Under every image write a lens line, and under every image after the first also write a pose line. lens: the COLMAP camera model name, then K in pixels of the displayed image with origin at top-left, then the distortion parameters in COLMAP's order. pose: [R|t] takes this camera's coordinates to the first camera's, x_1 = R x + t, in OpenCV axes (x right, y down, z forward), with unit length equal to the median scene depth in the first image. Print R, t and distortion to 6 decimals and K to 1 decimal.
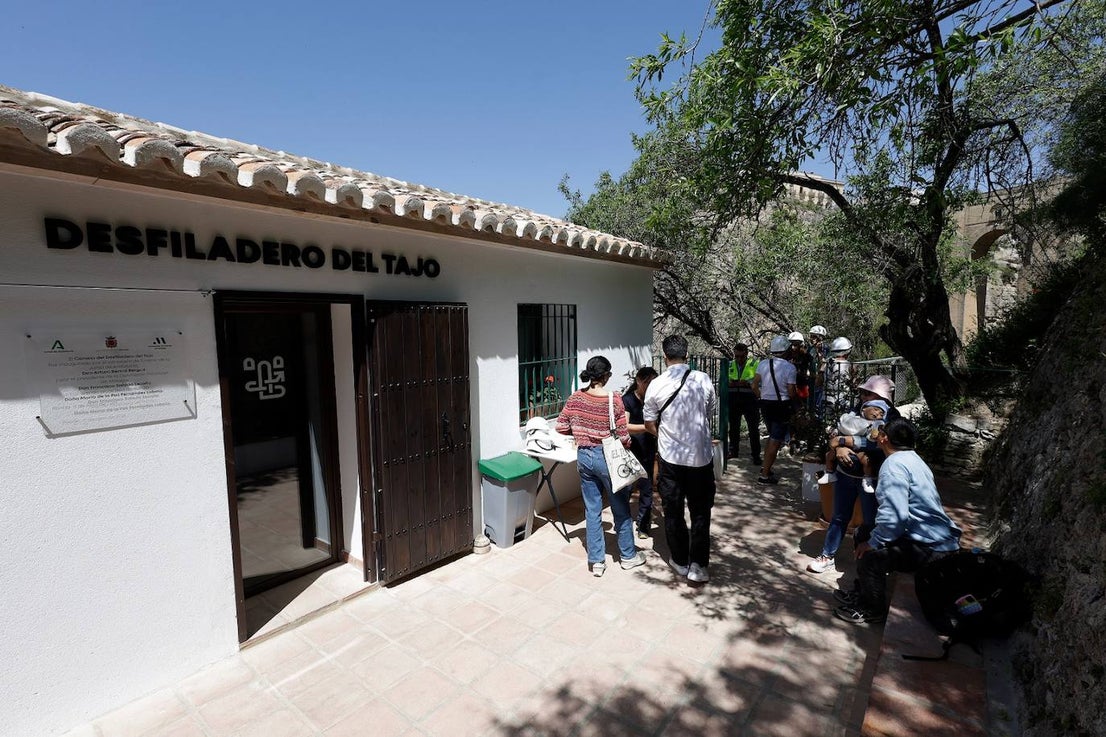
lens RADIAL K [[510.4, 0, 555.1], [0, 510.4, 369.6], [0, 0, 1]] dist [0.000465, 0.000758]
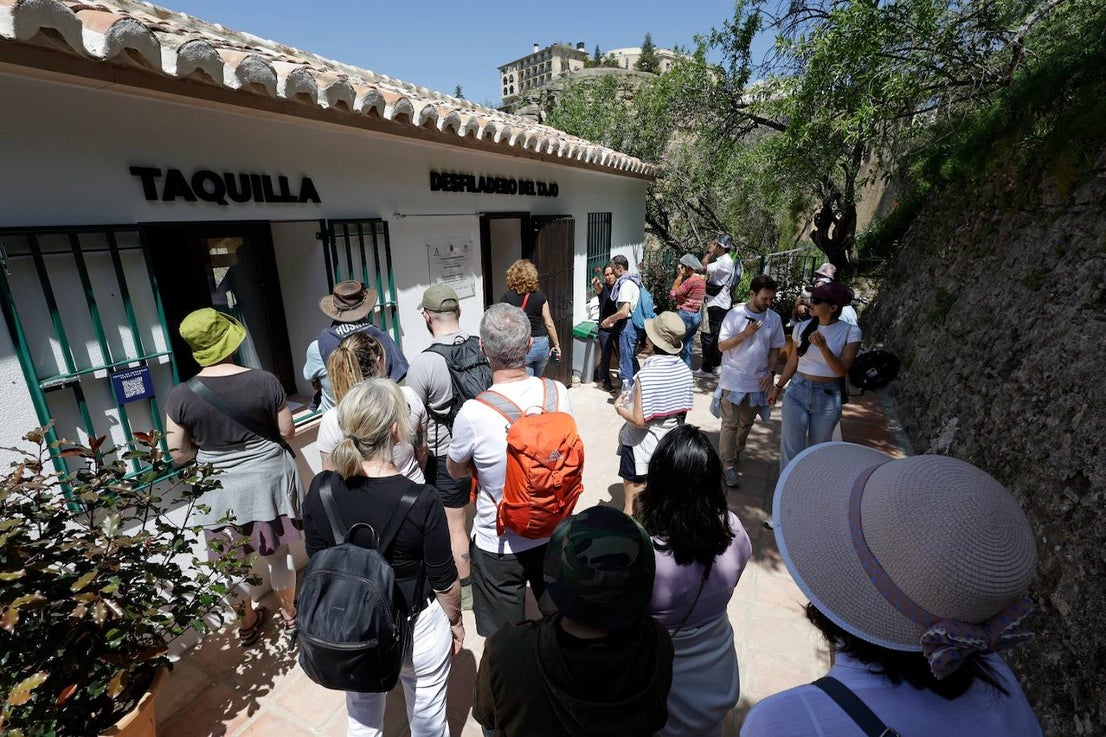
lens RADIAL K [[510.4, 0, 555.1], [0, 510.4, 369.6], [0, 0, 1]] dist [0.000465, 0.000758]
pose [[0.975214, -0.072873, 0.208921, -0.637252], [0.030478, 0.979450, 0.199371, 0.006227], [-0.219156, -0.188062, 0.957394, -0.495090]]
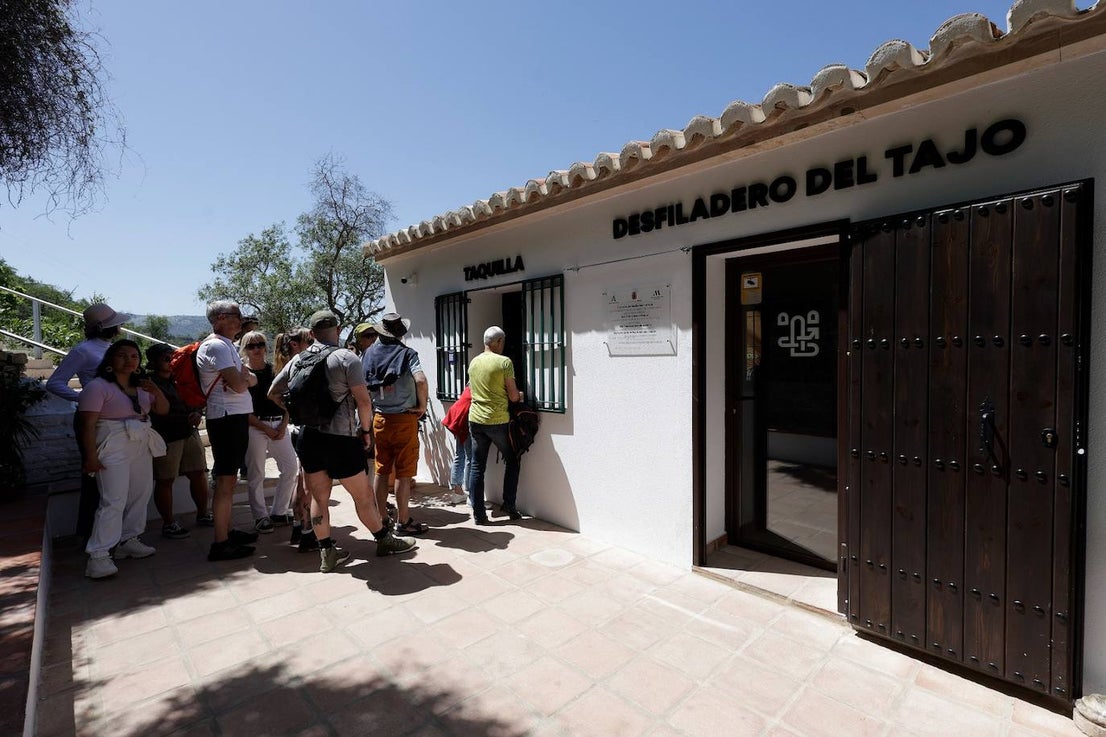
lens RADIAL K [[510.4, 0, 555.1], [0, 510.4, 369.6], [0, 0, 1]] dist [0.000465, 0.000758]
pose [[-0.141717, 0.039063, -0.989136, 0.424640], [-0.082399, 0.995288, 0.051111, 0.069946], [0.986472, 0.088747, -0.137831, 0.691427]]
